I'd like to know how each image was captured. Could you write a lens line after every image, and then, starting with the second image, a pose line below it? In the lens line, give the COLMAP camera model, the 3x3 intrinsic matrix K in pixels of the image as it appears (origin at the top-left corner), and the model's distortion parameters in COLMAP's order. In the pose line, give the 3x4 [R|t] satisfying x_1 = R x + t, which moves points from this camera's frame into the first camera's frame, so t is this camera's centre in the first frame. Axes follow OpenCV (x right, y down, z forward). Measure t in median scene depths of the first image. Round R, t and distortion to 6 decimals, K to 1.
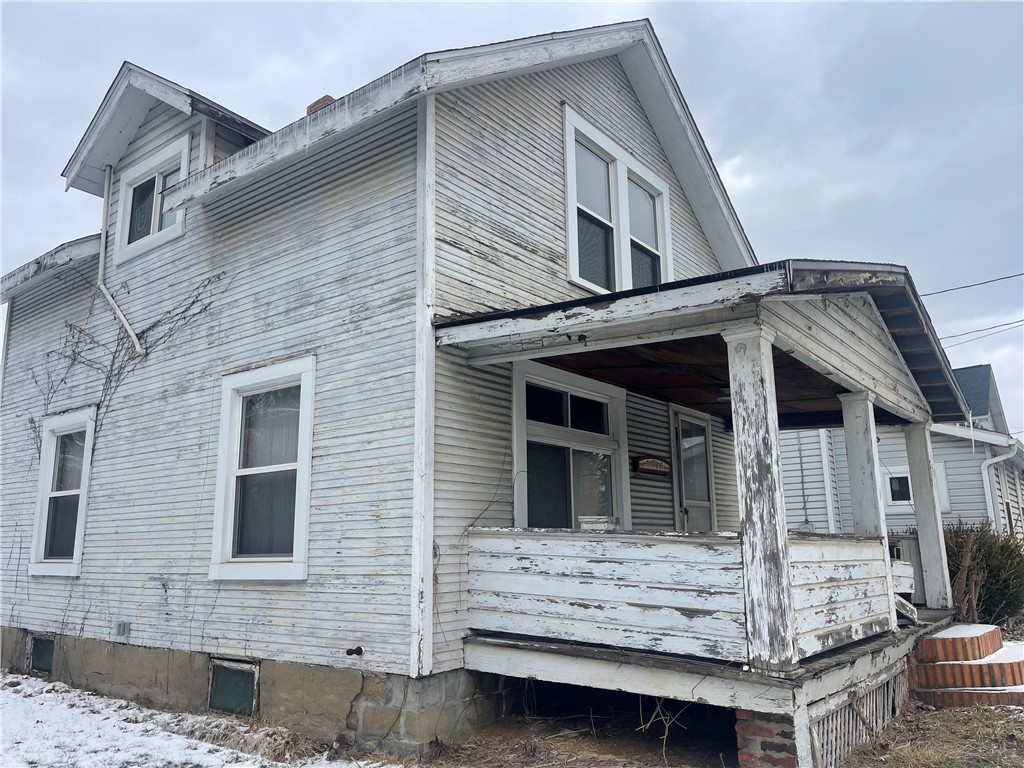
lens RADIAL K [[831.3, 0, 512.0], [0, 831.3, 383.1], [0, 0, 1]] dist [-0.057953, -0.009434]
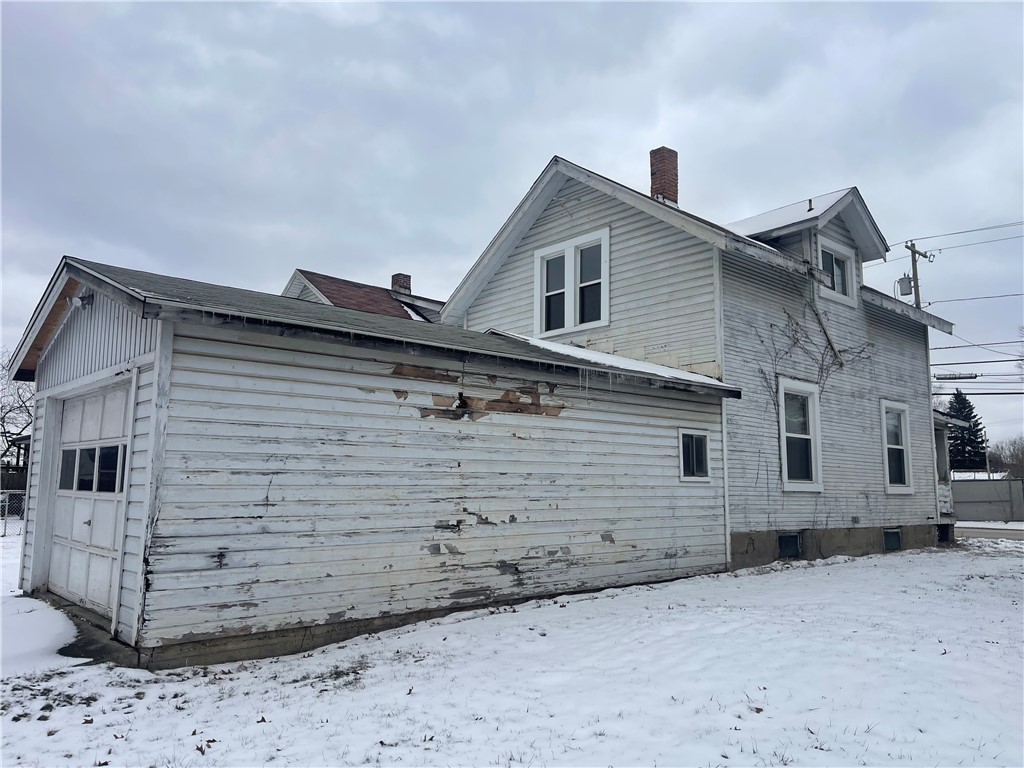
lens RADIAL K [[754.5, 0, 510.7], [0, 754.5, 385.3], [0, 0, 1]] dist [0.020016, -0.001470]
pose [[0.201045, 0.137162, 0.969932, -2.212724], [-0.234338, 0.968134, -0.088335, 0.321816], [-0.951140, -0.209533, 0.226781, 1.339584]]
